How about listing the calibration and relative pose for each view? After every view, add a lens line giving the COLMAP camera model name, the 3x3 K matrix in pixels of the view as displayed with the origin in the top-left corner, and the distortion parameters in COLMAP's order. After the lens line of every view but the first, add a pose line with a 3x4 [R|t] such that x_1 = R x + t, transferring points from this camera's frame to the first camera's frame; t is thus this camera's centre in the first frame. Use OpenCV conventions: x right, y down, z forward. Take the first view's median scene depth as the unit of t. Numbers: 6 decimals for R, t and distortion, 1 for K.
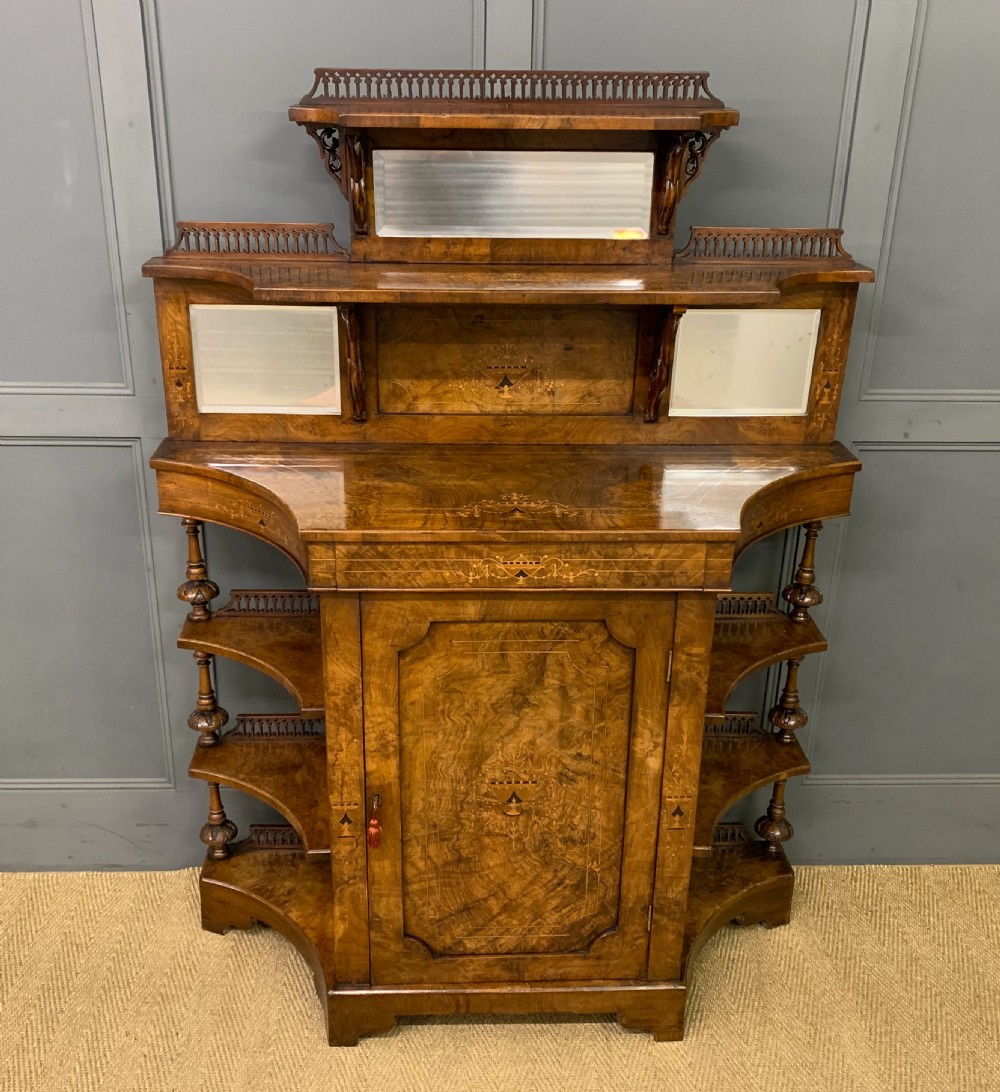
lens RADIAL K [[1146.4, 0, 483.6], [0, 1146.4, 560.2], [0, 0, 1]] dist [0.204472, -0.568024]
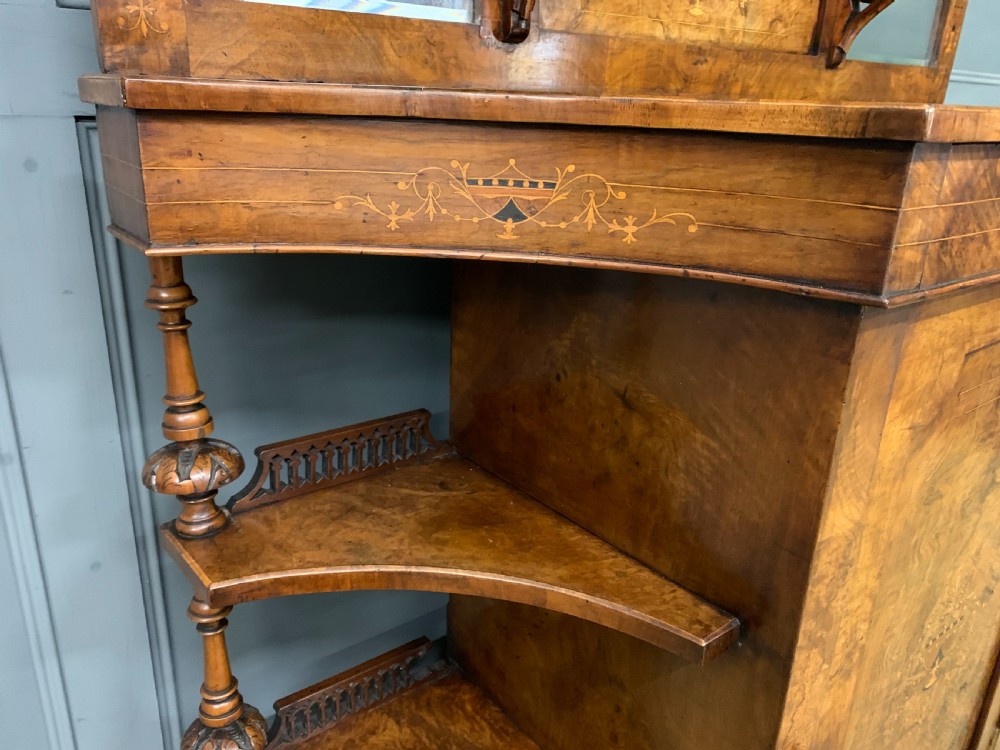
lens RADIAL K [[773.1, 0, 490.2], [0, 773.1, 377.0], [0, 0, 1]] dist [0.045733, -0.050667]
pose [[0.817443, -0.186873, 0.544854, -0.337552], [0.216245, 0.976284, 0.010413, 0.016597], [-0.533878, 0.109310, 0.838466, 0.764017]]
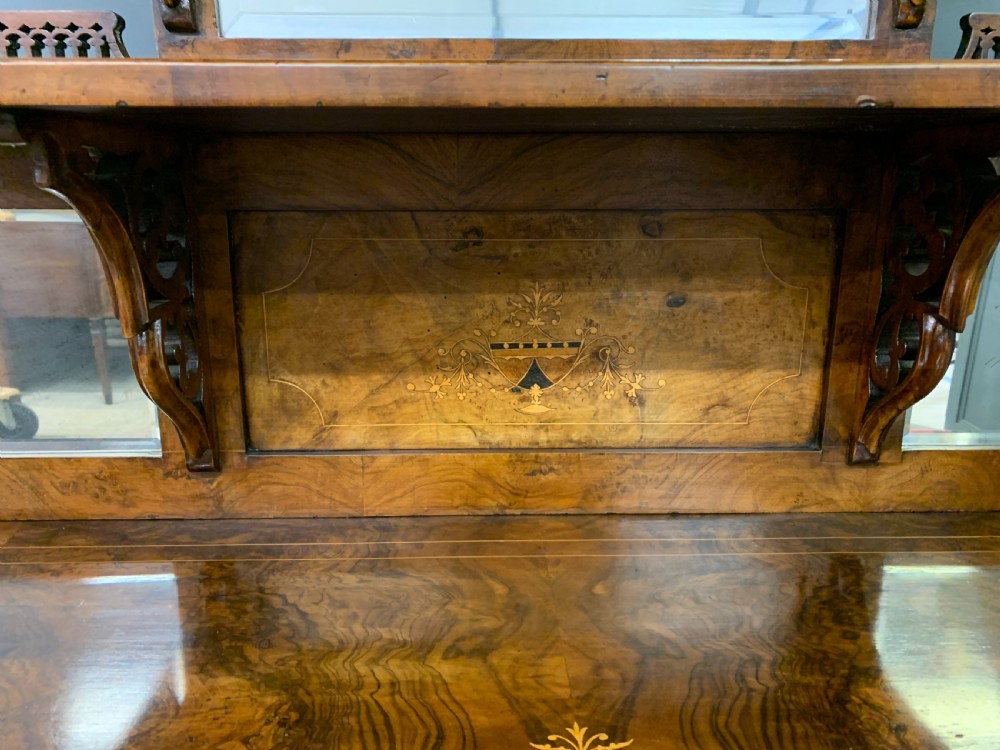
lens RADIAL K [[771.8, 0, 497.5], [0, 771.8, 362.8], [0, 0, 1]] dist [0.085033, -0.149599]
pose [[0.999836, -0.013801, -0.011762, 0.008593], [0.011451, 0.983487, -0.180614, -0.109880], [0.014061, 0.180450, 0.983484, 0.726312]]
